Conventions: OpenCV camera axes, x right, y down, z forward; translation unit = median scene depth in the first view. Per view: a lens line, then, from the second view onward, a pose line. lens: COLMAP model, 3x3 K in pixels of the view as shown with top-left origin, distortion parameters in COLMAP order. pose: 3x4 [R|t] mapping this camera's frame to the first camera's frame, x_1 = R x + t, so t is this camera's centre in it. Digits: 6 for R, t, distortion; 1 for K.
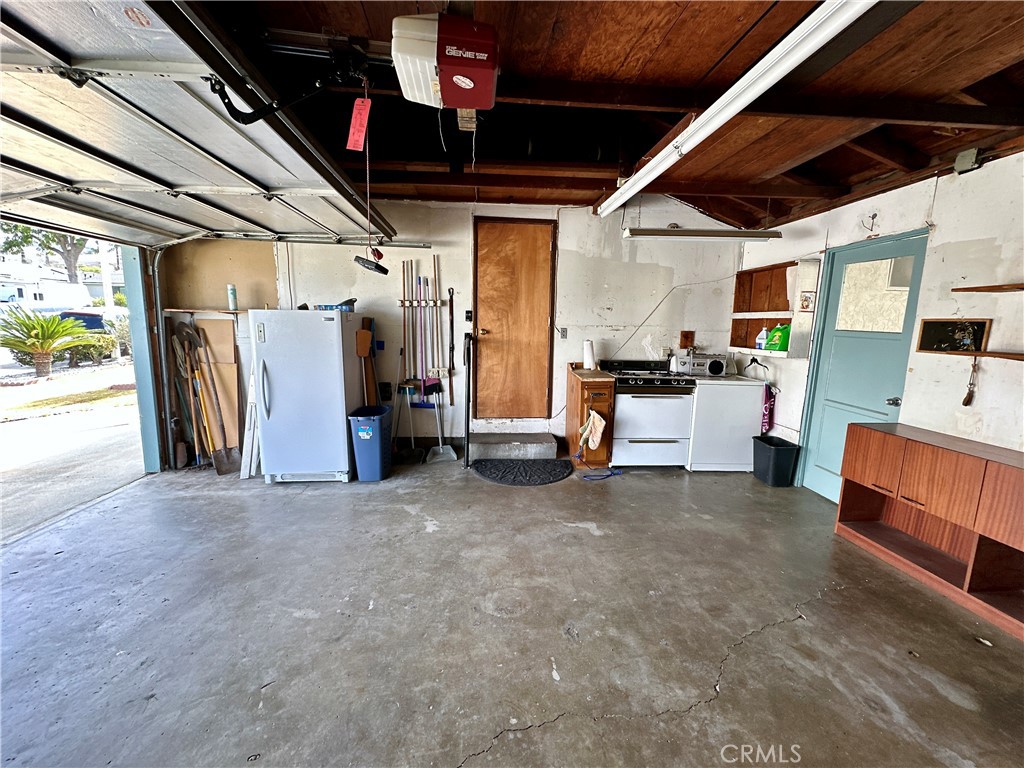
lens RADIAL K [[409.1, 0, 513.0], [0, 409.1, 384.7], [0, 0, 1]] dist [-0.004263, 0.000568]
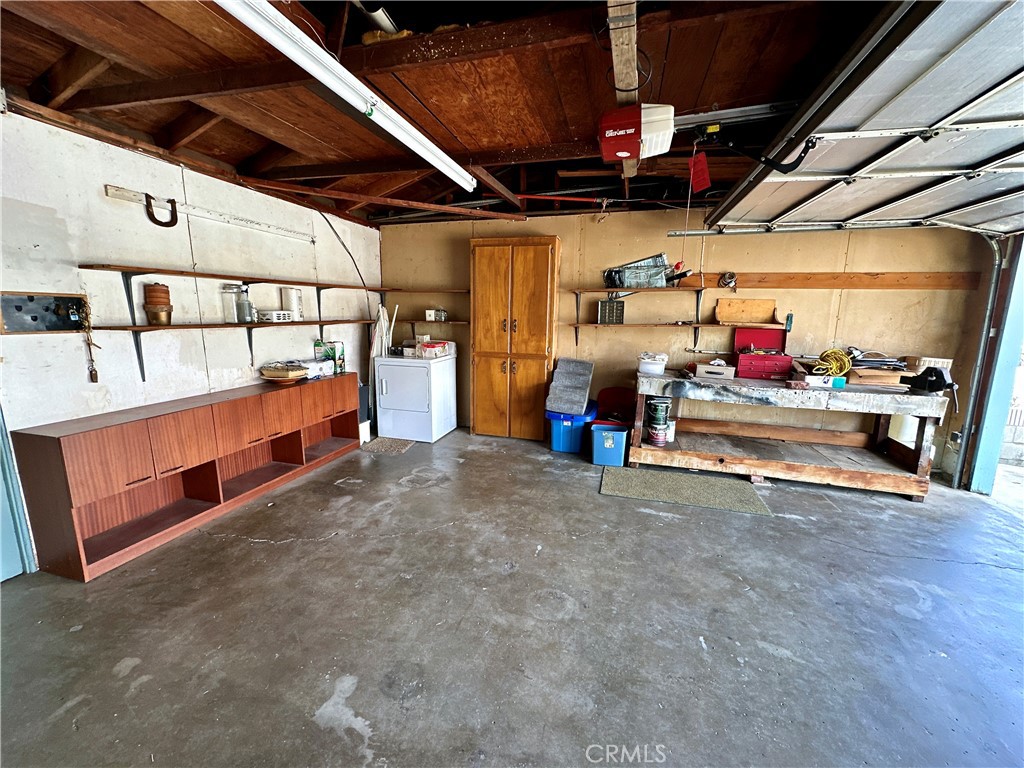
lens RADIAL K [[409.1, 0, 513.0], [0, 409.1, 384.7], [0, 0, 1]] dist [-0.004263, 0.000568]
pose [[-0.930035, -0.092954, 0.355519, -0.126109], [0.025637, 0.948707, 0.315117, -0.148162], [-0.366575, 0.302184, -0.879948, 0.964372]]
